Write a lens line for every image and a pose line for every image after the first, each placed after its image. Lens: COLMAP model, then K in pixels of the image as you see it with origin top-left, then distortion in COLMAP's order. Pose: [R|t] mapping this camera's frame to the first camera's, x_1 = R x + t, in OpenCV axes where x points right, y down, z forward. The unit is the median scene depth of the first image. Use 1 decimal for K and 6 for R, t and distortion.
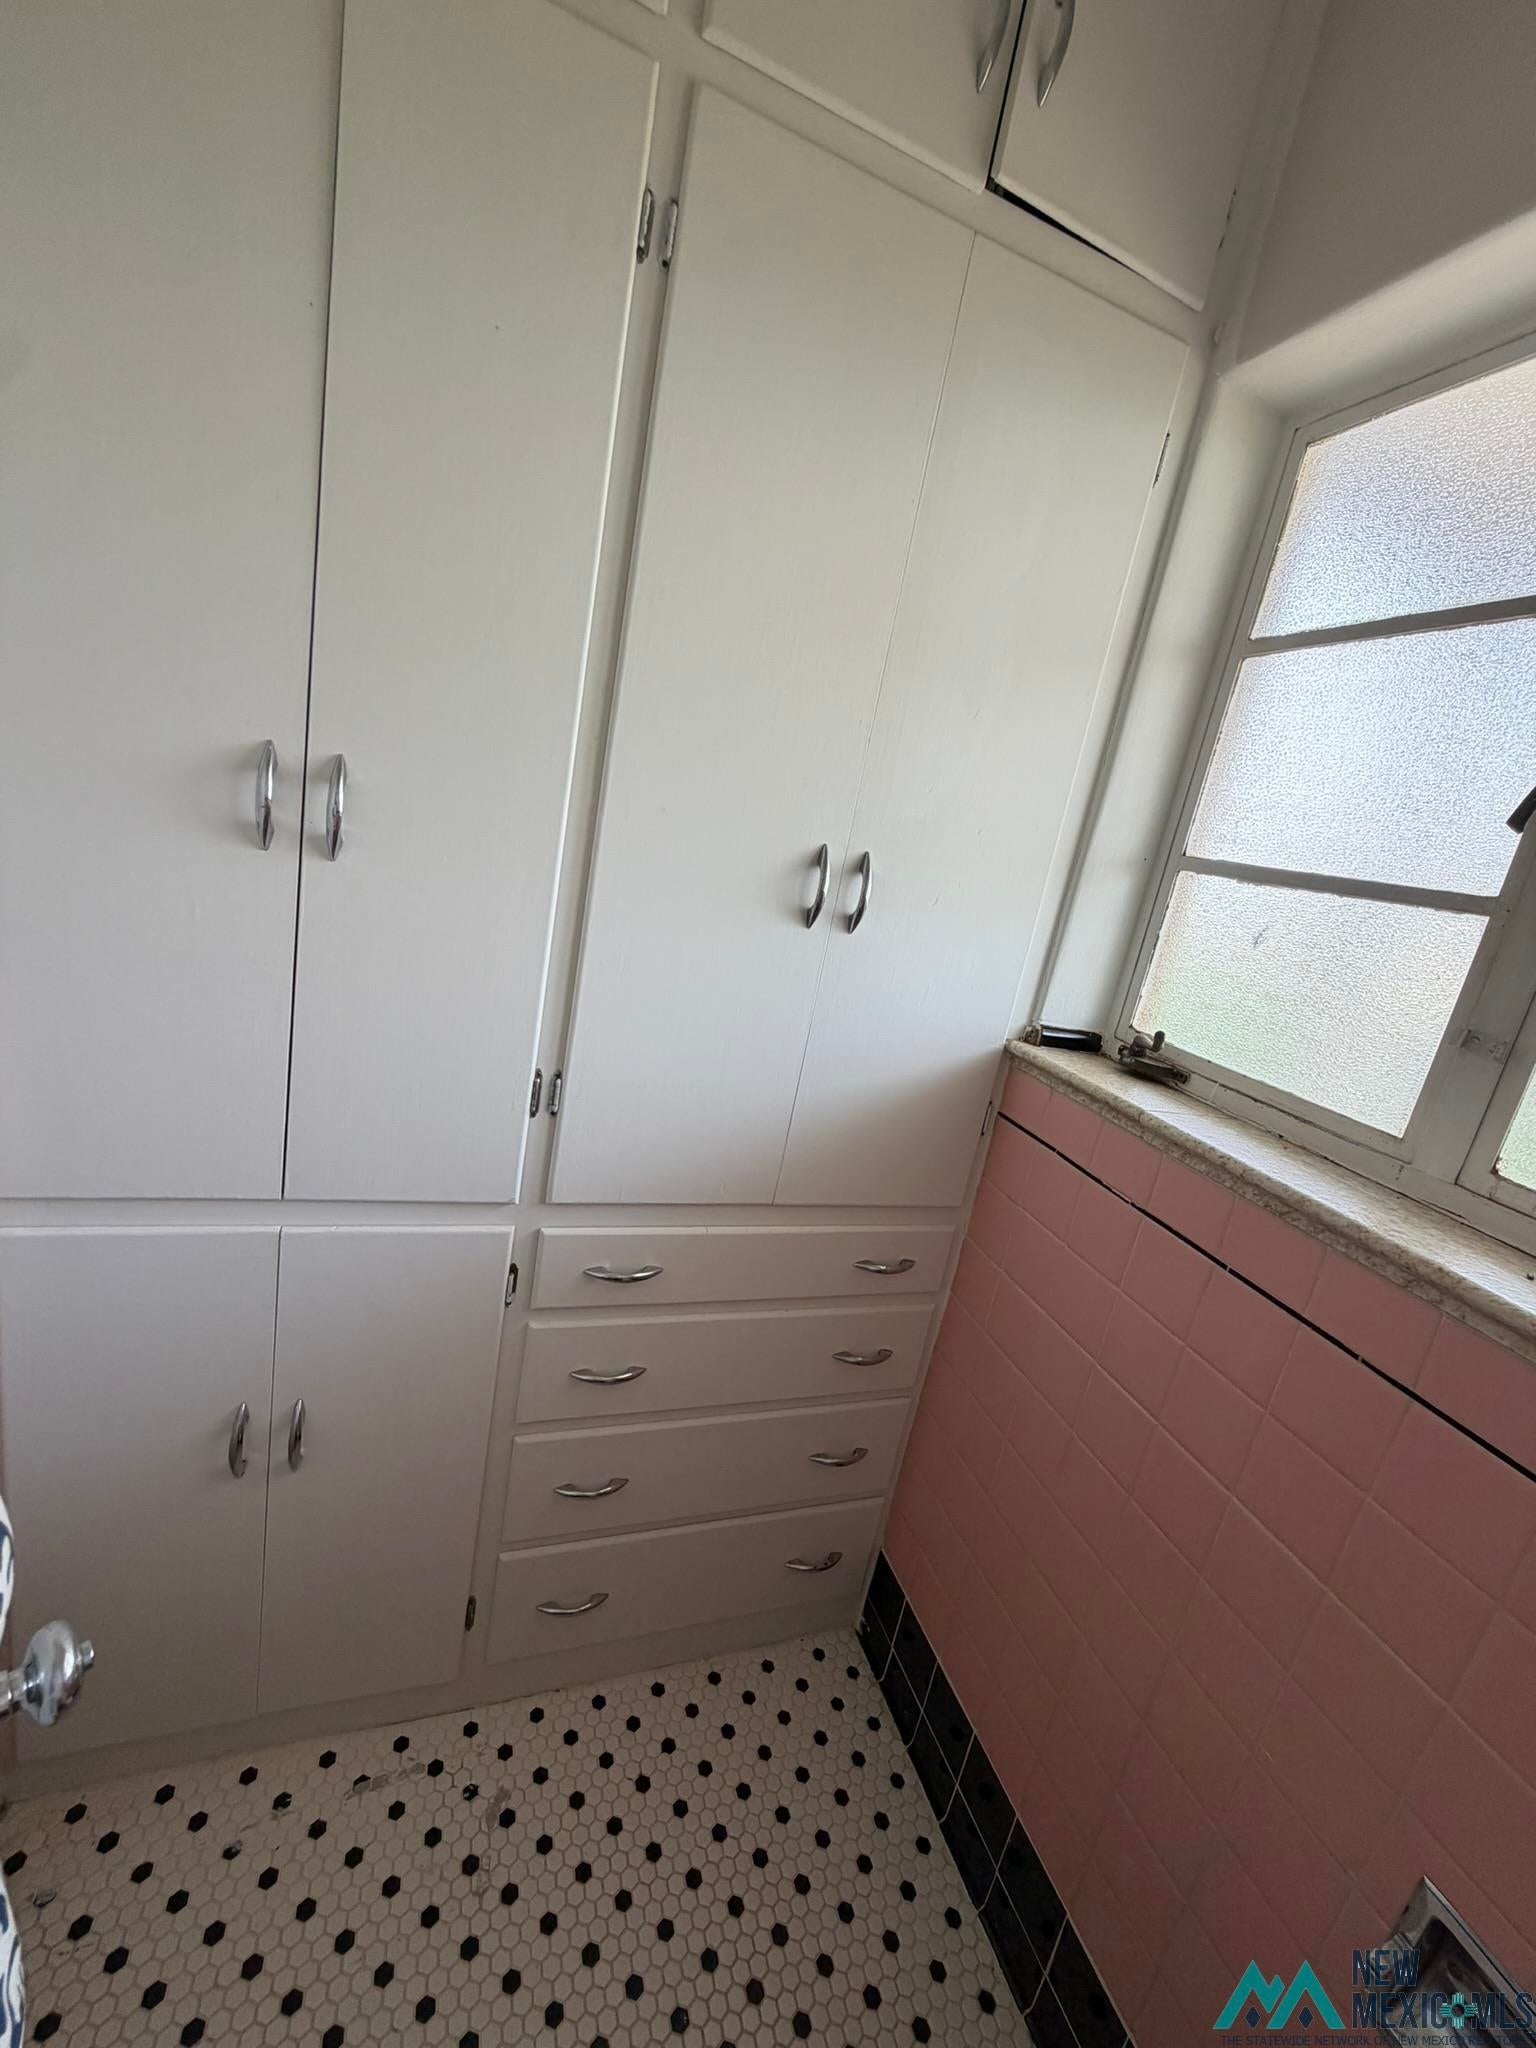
lens RADIAL K [[817.6, 0, 768.0], [0, 817.6, 1024.0], [0, 0, 1]] dist [0.001218, 0.000257]
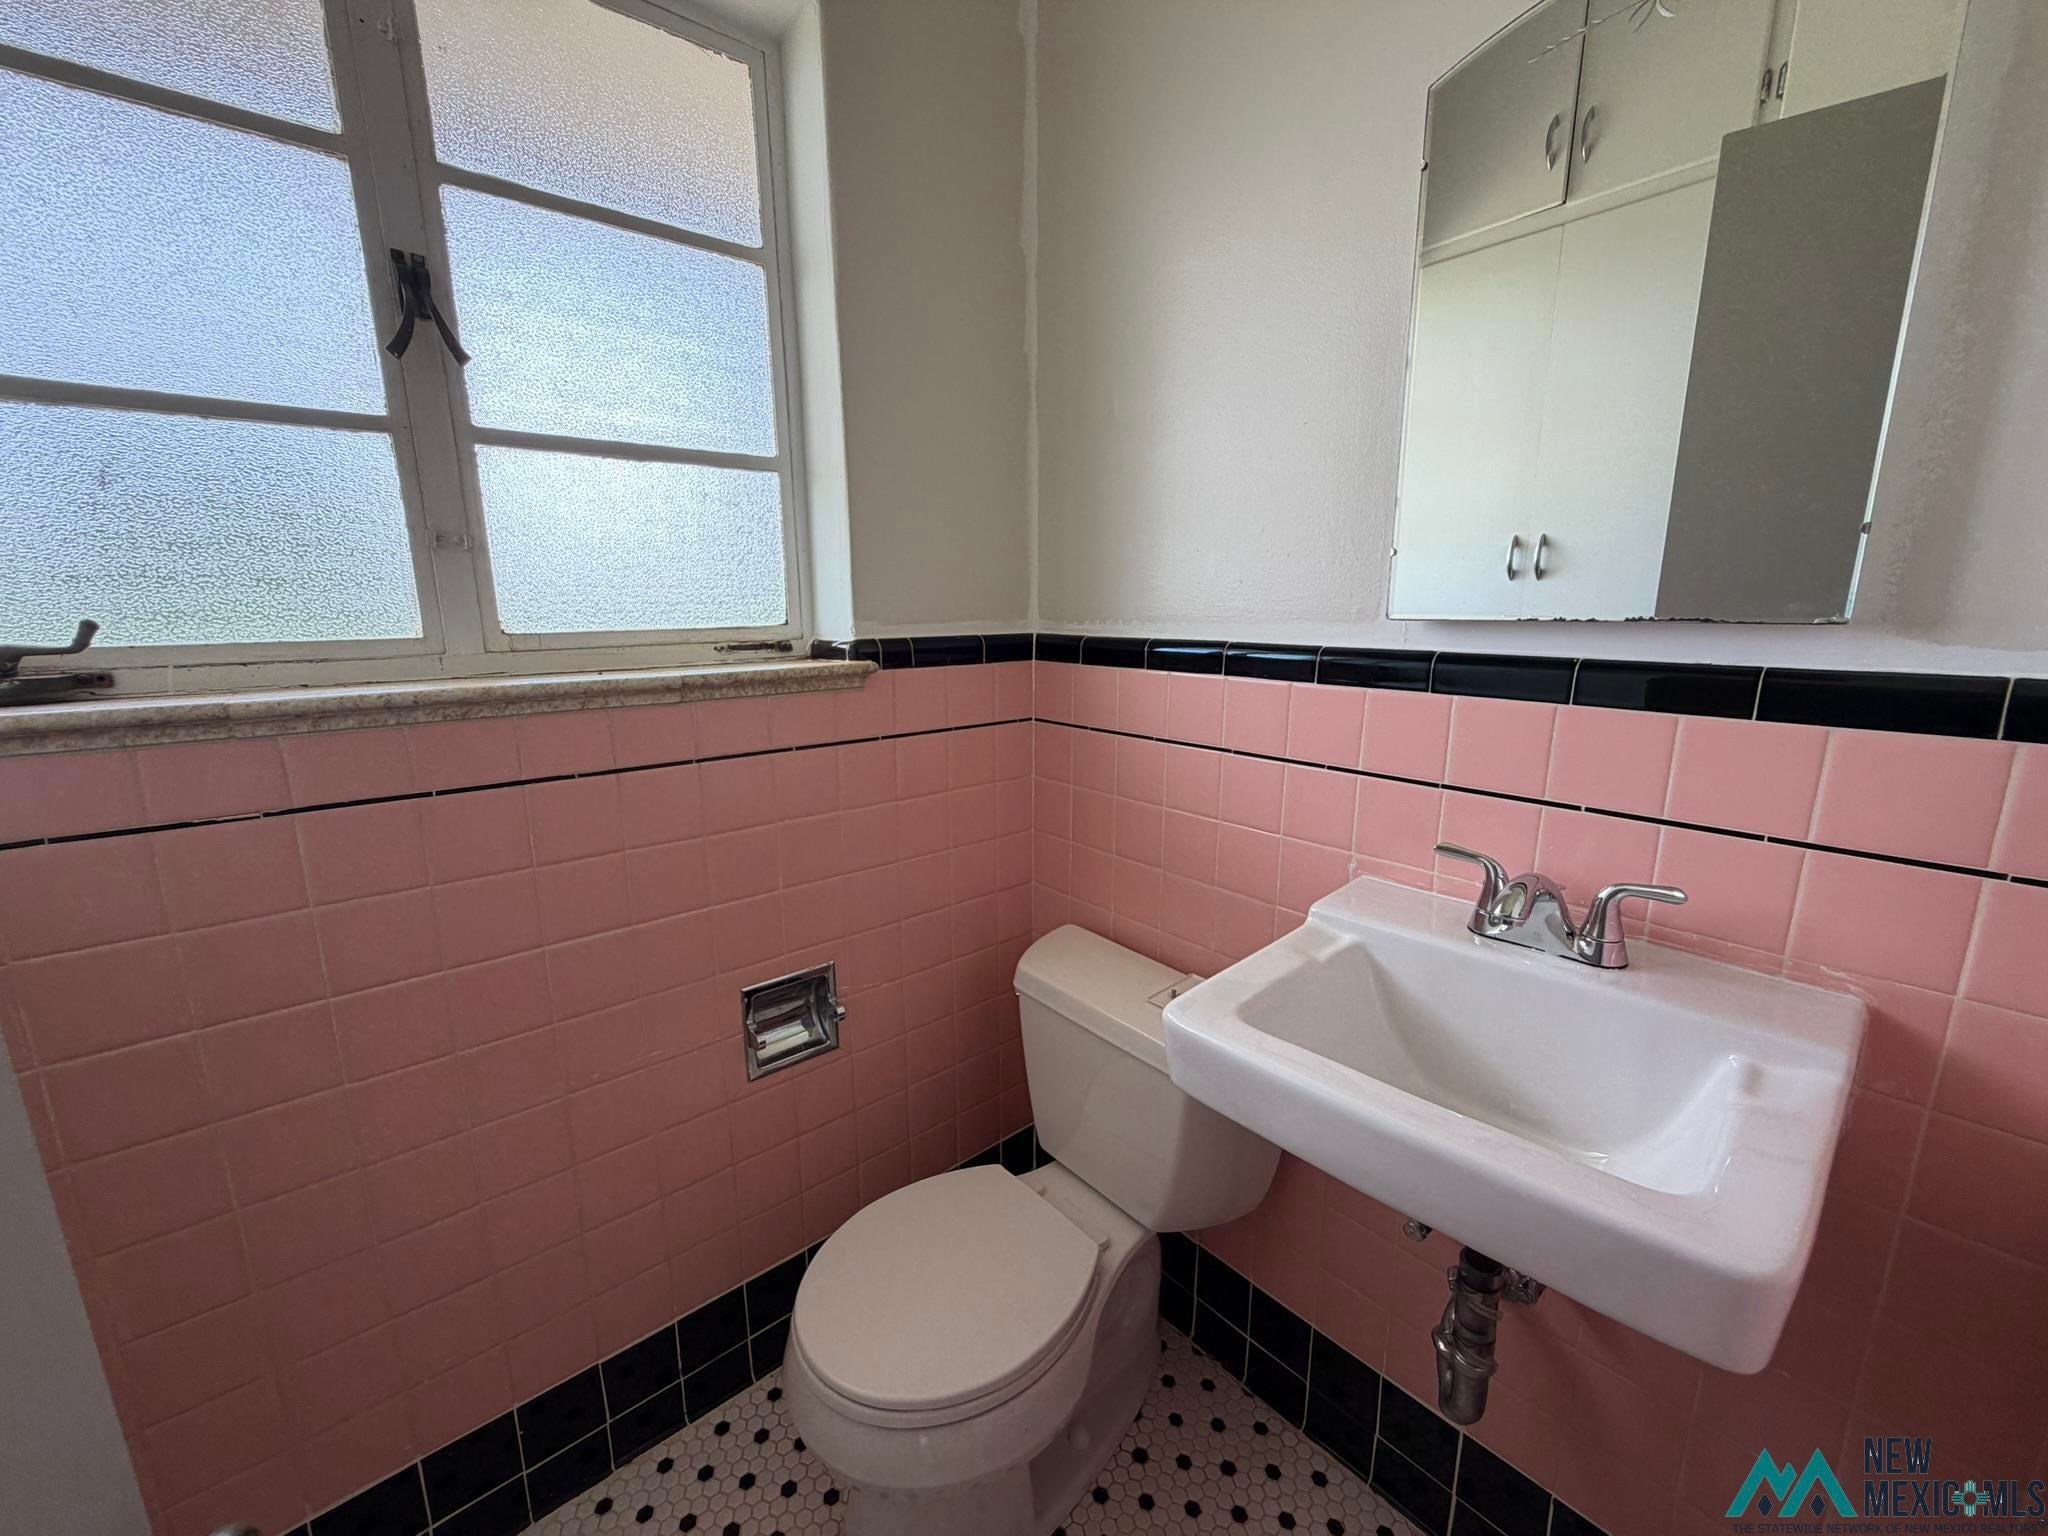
lens RADIAL K [[817.6, 0, 1014.6], [0, 817.6, 766.0], [0, 0, 1]] dist [0.001218, 0.000257]
pose [[-0.343873, -0.367633, 0.864058, -0.594737], [0.170453, 0.880449, 0.442443, -0.071751], [-0.923416, 0.299425, -0.240099, 0.548310]]
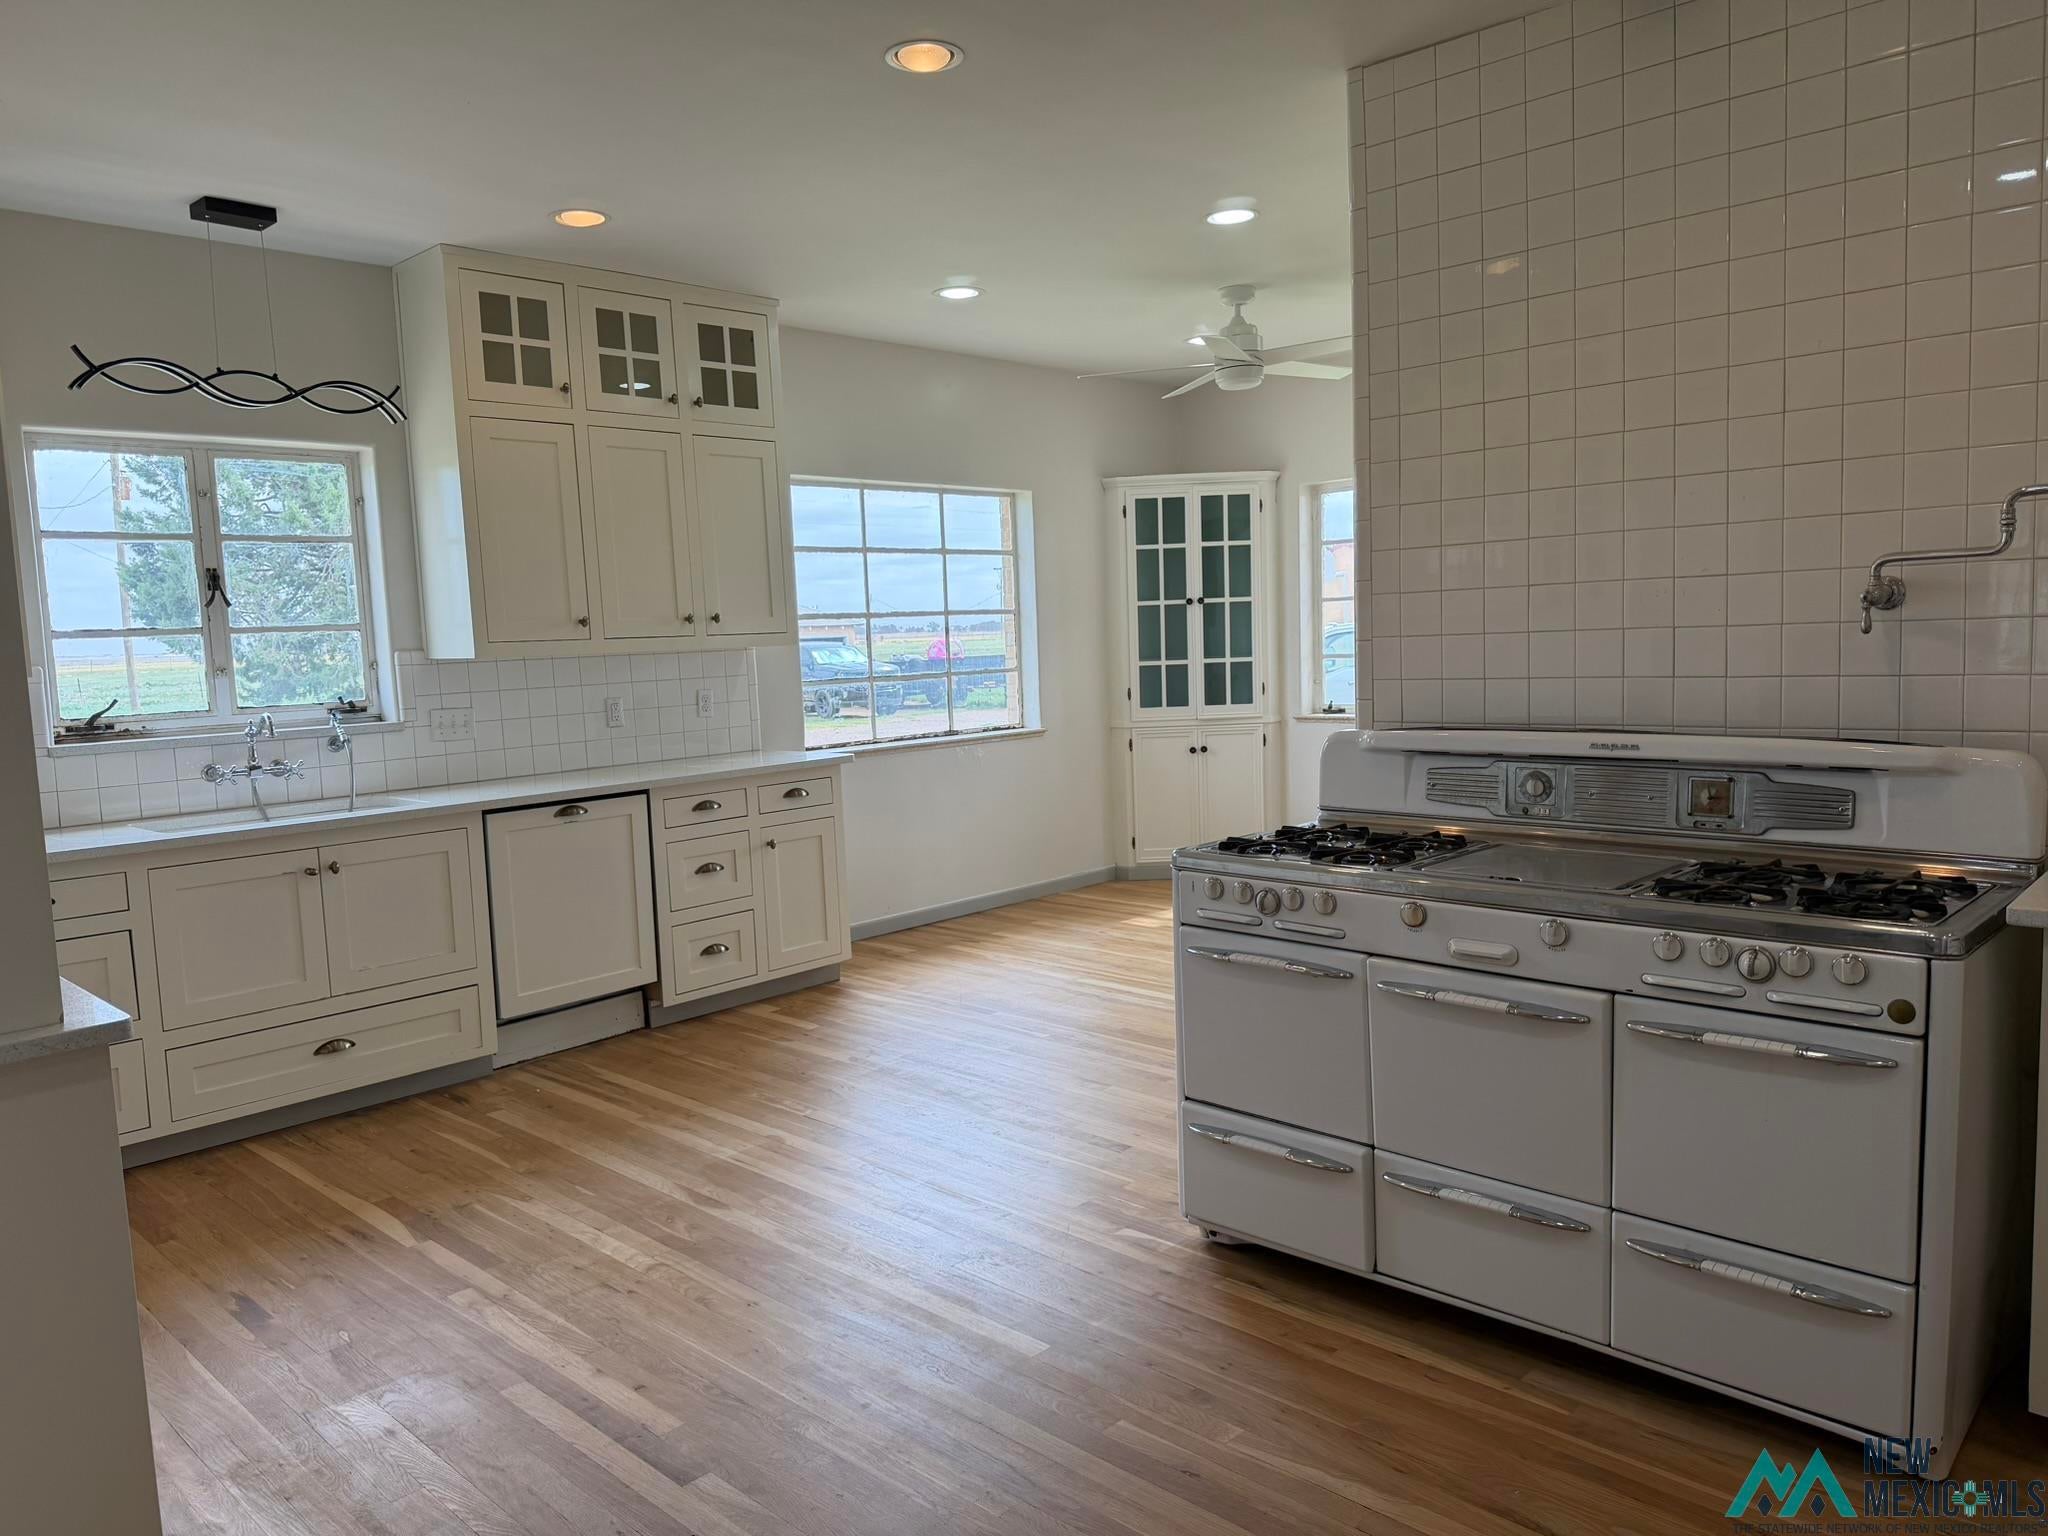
lens RADIAL K [[1431.2, 0, 1025.3], [0, 1431.2, 776.4], [0, 0, 1]] dist [0.083393, -0.106441]
pose [[-0.443939, -0.259155, 0.857763, -5.015947], [0.168509, 0.916039, 0.363974, -1.039361], [-0.880070, 0.306123, -0.362996, 0.381545]]
